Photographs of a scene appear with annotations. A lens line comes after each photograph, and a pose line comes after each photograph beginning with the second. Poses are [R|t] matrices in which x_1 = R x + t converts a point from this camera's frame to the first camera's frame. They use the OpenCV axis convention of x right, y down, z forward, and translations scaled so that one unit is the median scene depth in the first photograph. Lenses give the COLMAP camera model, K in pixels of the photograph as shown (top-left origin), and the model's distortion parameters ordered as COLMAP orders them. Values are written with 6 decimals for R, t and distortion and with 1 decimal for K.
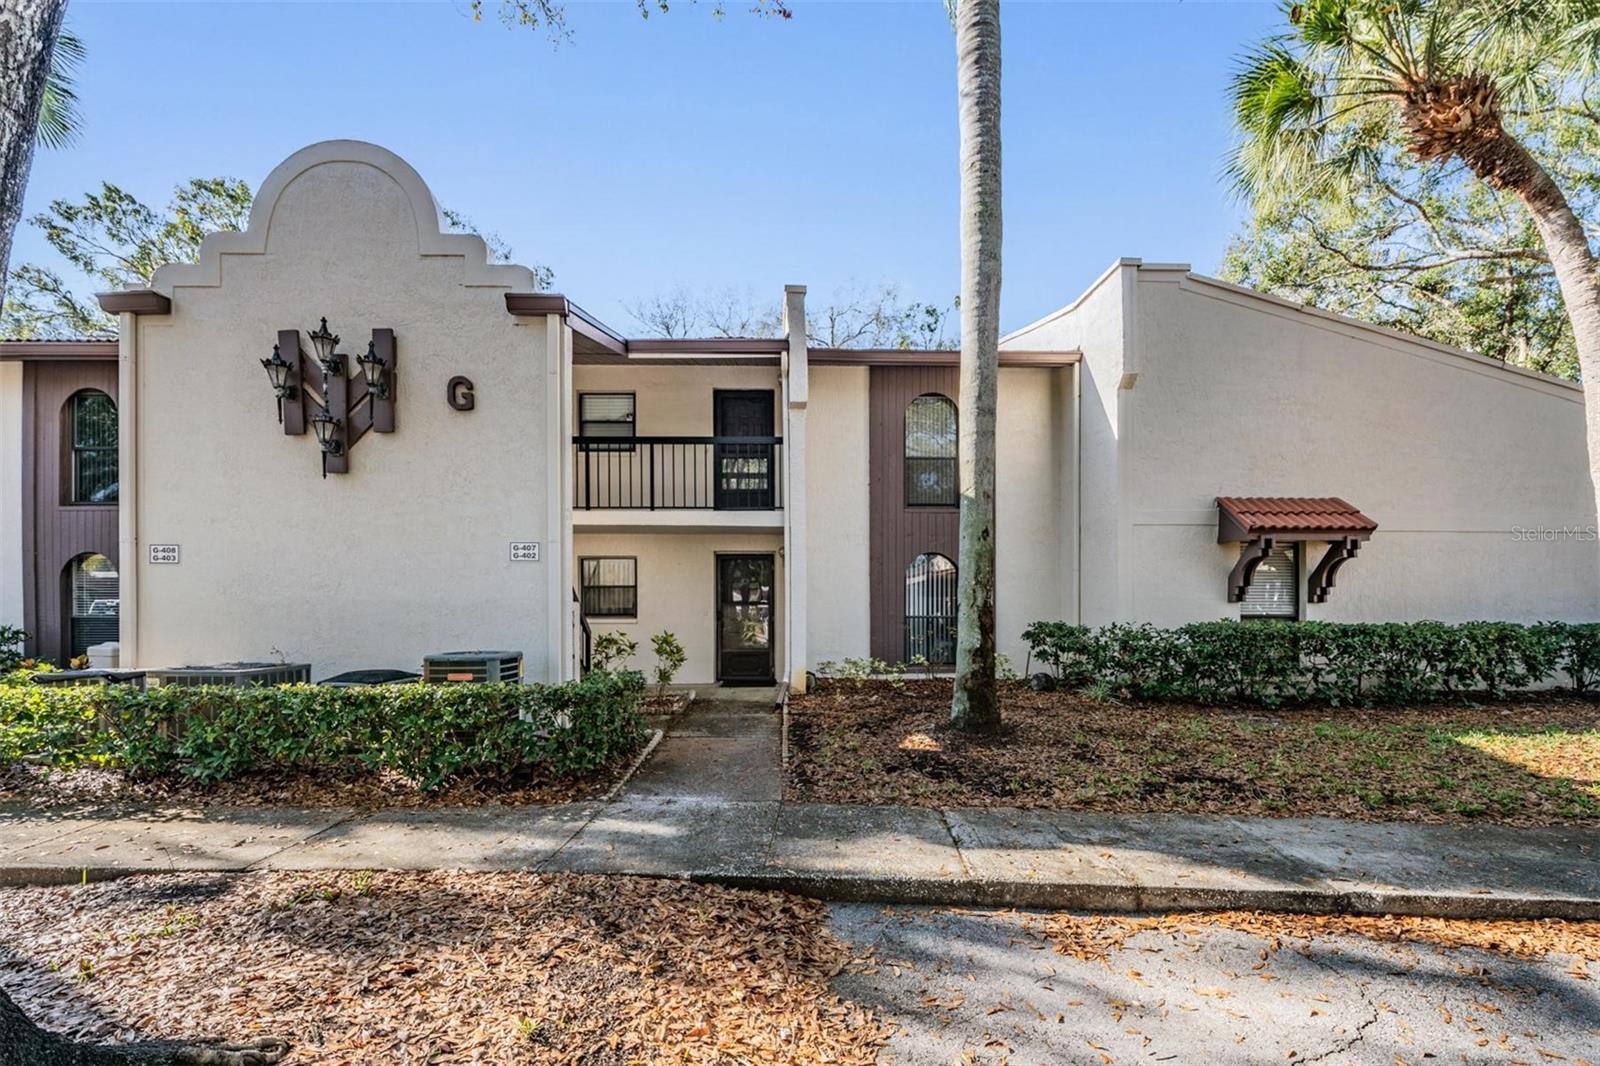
lens RADIAL K [[638.7, 0, 795.0], [0, 638.7, 530.6], [0, 0, 1]] dist [-0.004652, -0.004111]
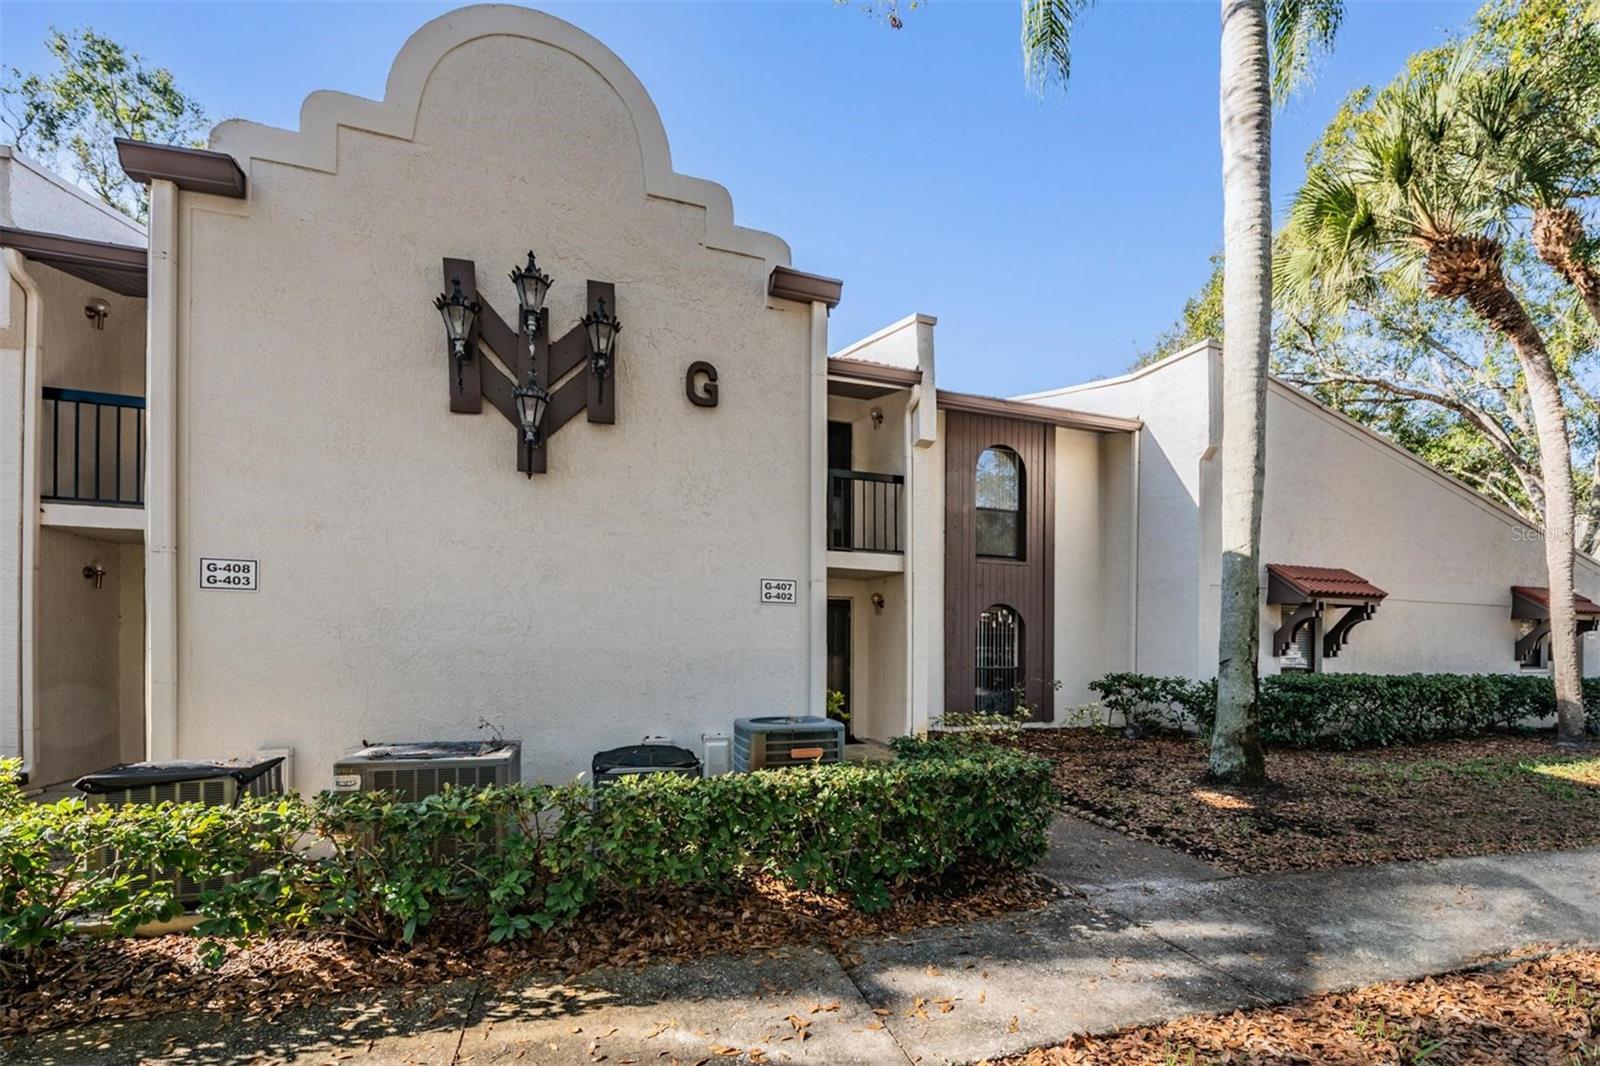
lens RADIAL K [[640.5, 0, 799.4], [0, 640.5, 580.3], [0, 0, 1]] dist [-0.008799, -0.000779]
pose [[0.954288, 0.041822, 0.295948, -0.626551], [-0.044112, 0.999026, 0.001062, 0.016881], [-0.295616, -0.014068, 0.955203, 0.217659]]
